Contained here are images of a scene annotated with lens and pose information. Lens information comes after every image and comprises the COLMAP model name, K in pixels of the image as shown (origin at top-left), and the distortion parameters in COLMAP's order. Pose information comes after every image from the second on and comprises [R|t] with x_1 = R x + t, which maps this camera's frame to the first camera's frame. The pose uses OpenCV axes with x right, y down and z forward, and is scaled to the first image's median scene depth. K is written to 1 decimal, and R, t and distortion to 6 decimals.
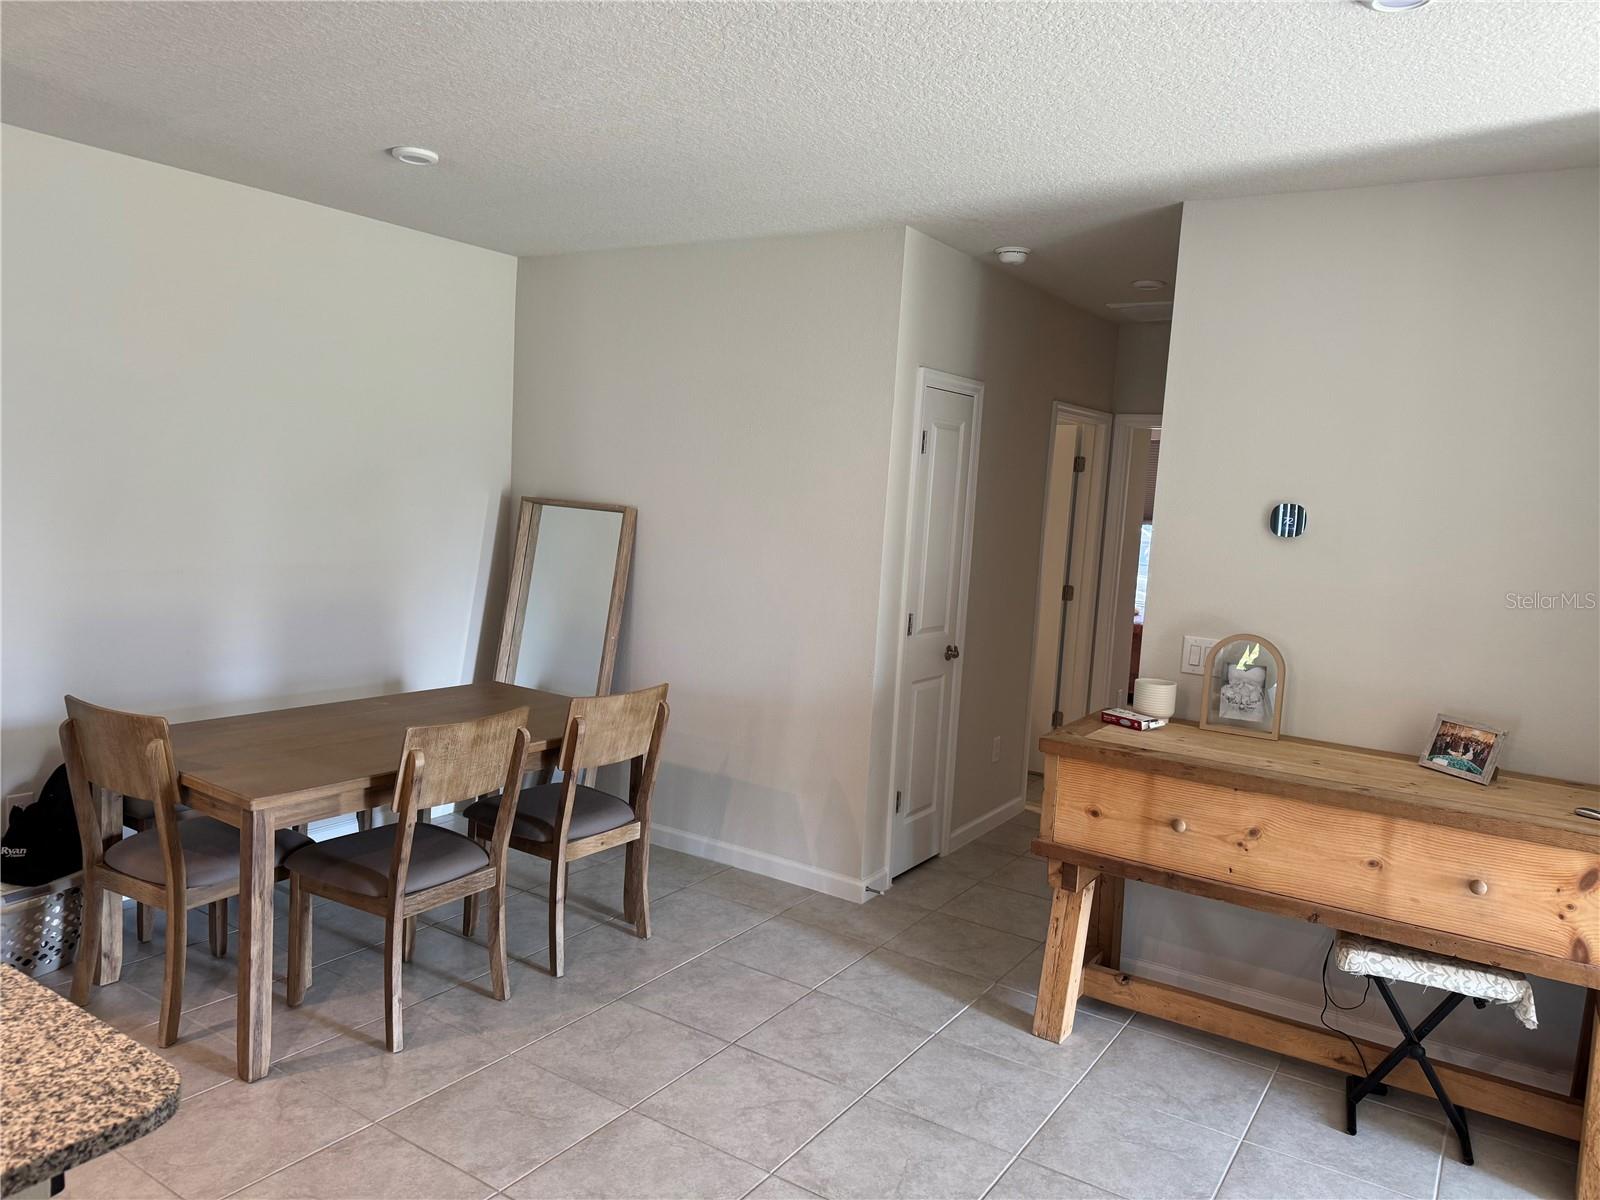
lens RADIAL K [[1128.9, 0, 801.2], [0, 1128.9, 595.6], [0, 0, 1]] dist [0.040859, -0.045759]
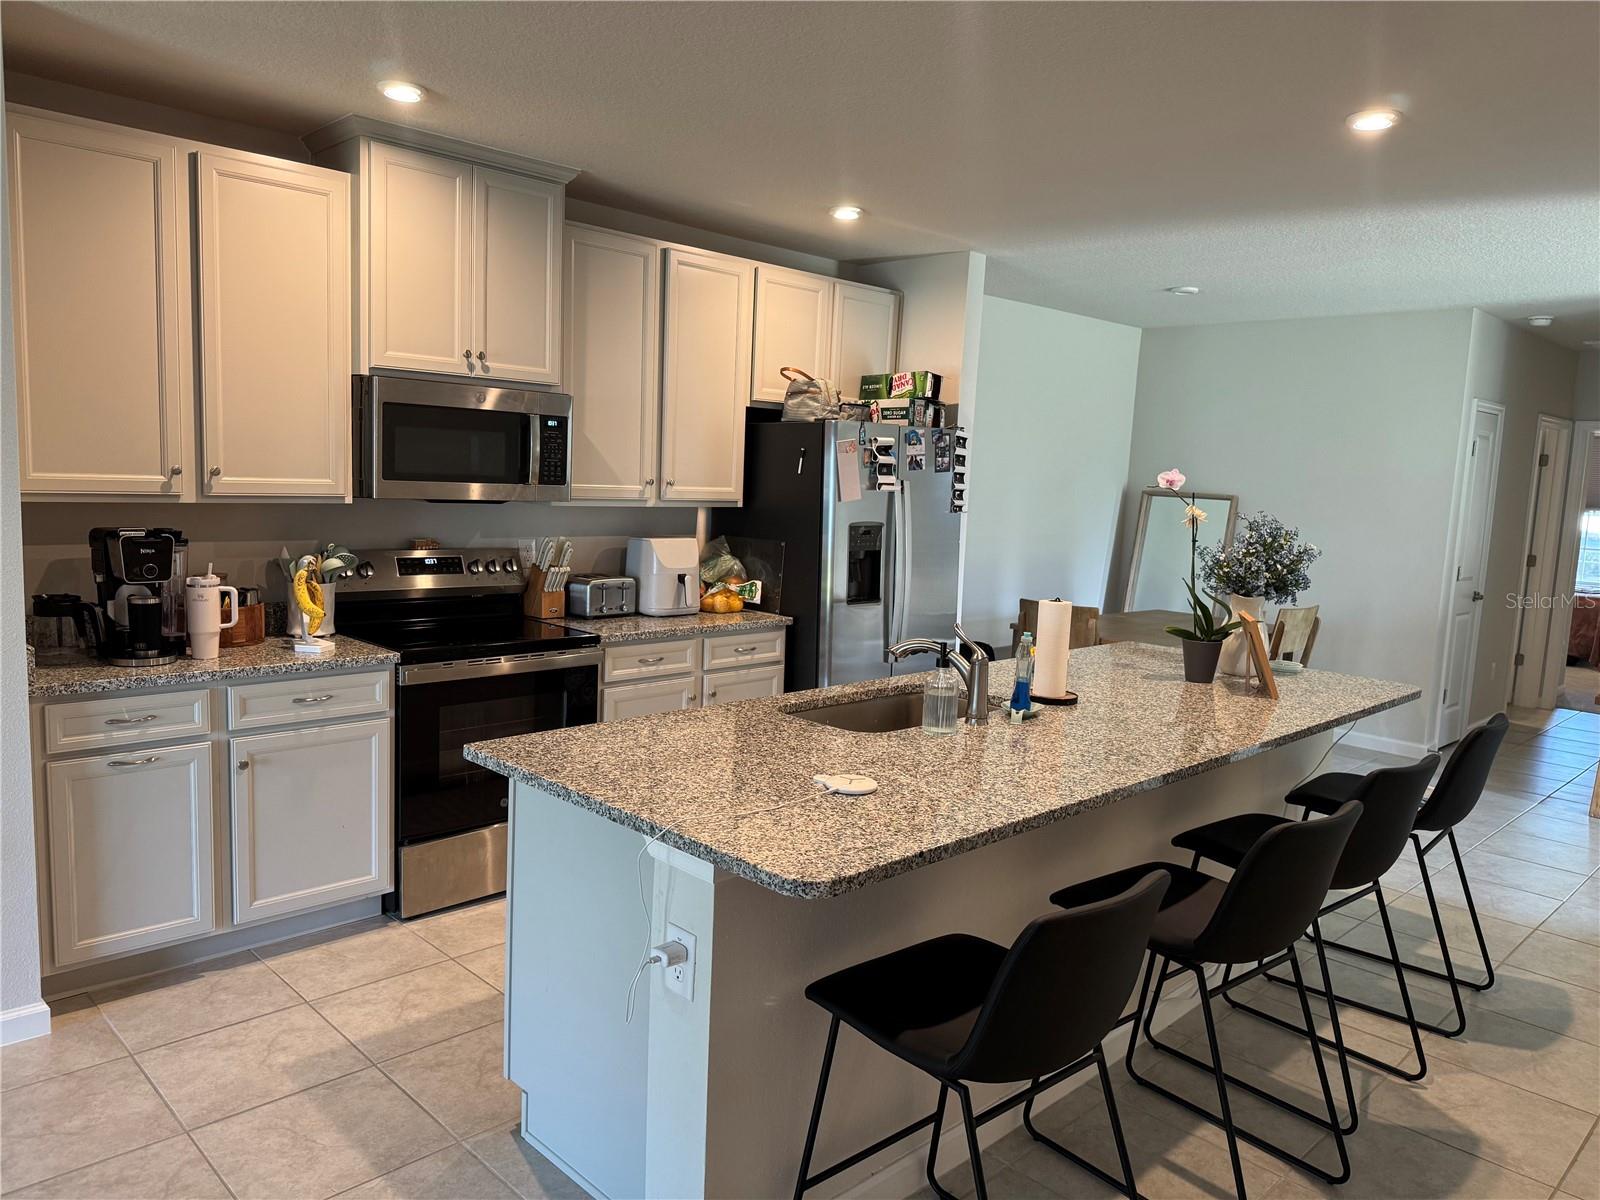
lens RADIAL K [[1128.9, 0, 788.2], [0, 1128.9, 599.2], [0, 0, 1]] dist [0.040859, -0.045759]
pose [[0.975363, 0.009744, -0.220389, -0.606429], [-0.008179, 0.999934, 0.008012, 0.075534], [0.220453, -0.006012, 0.975379, -0.903245]]
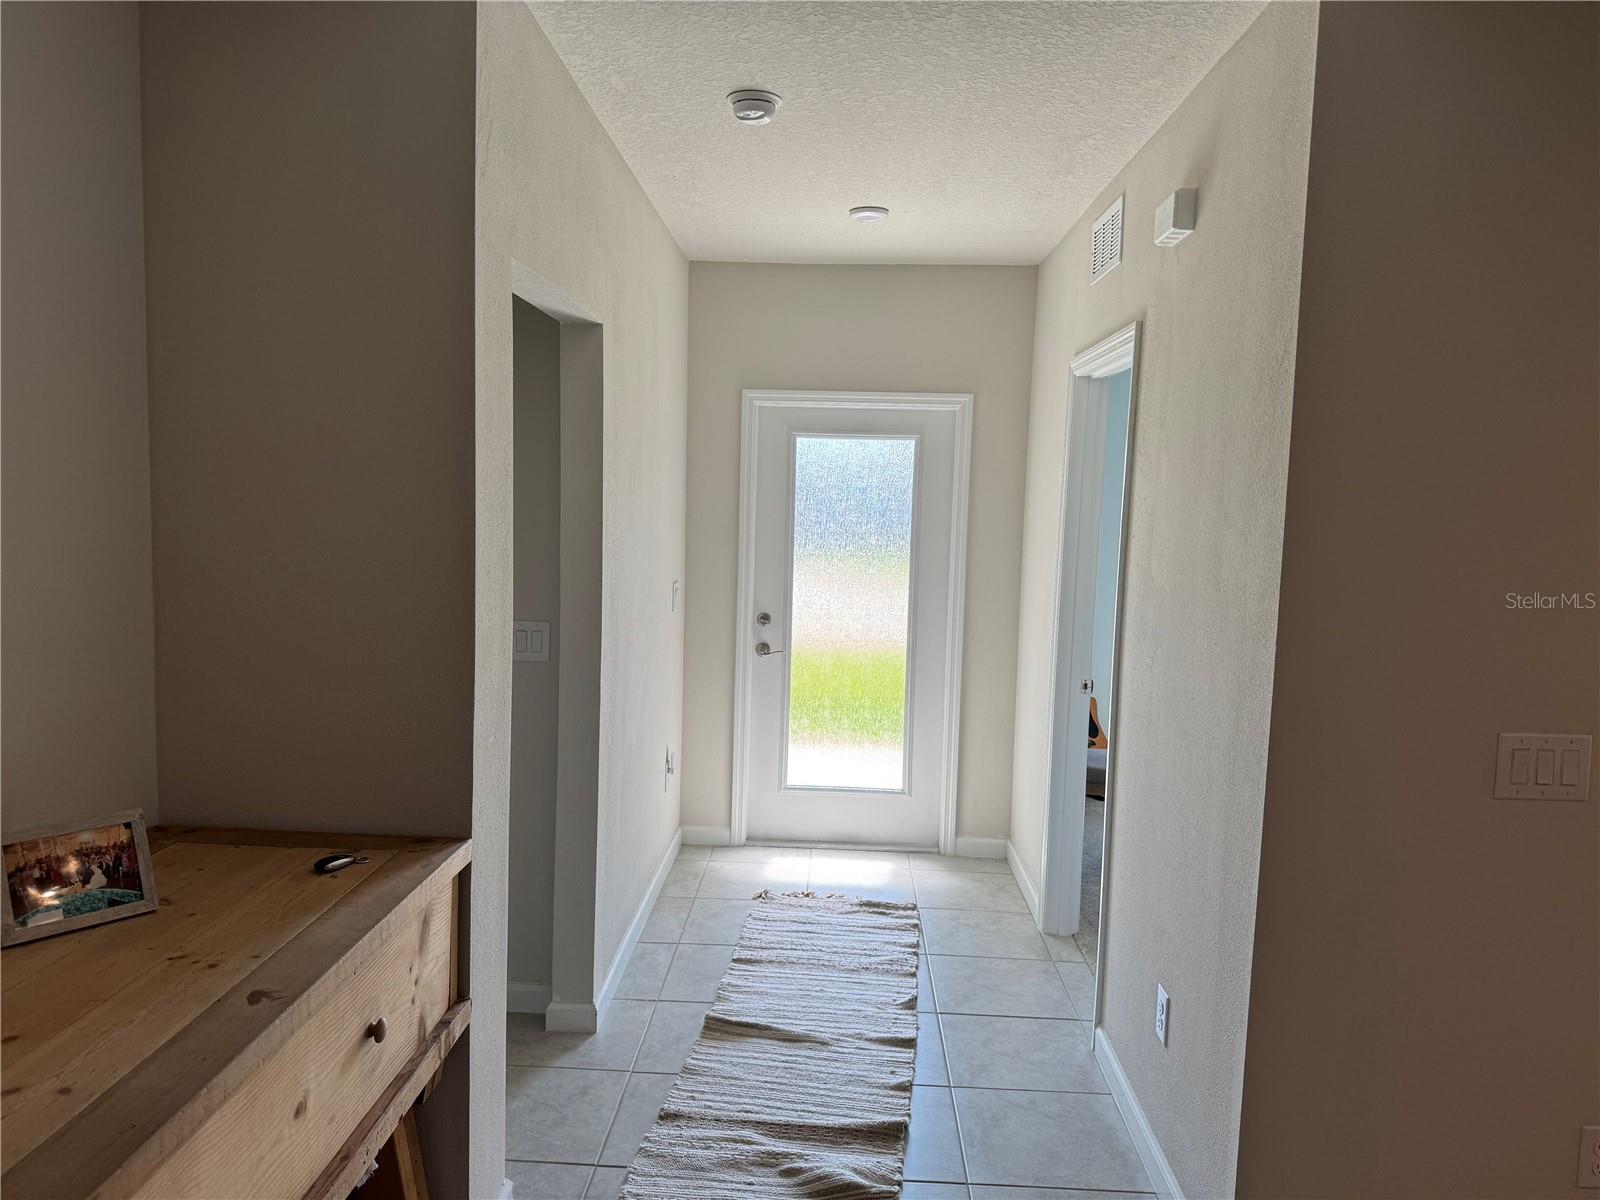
lens RADIAL K [[1128.9, 0, 797.2], [0, 1128.9, 599.2], [0, 0, 1]] dist [0.040859, -0.045759]
pose [[-0.505171, -0.155532, 0.848888, -0.030803], [0.025947, 0.980445, 0.195077, -0.089310], [-0.862629, 0.120574, -0.491257, 0.940227]]
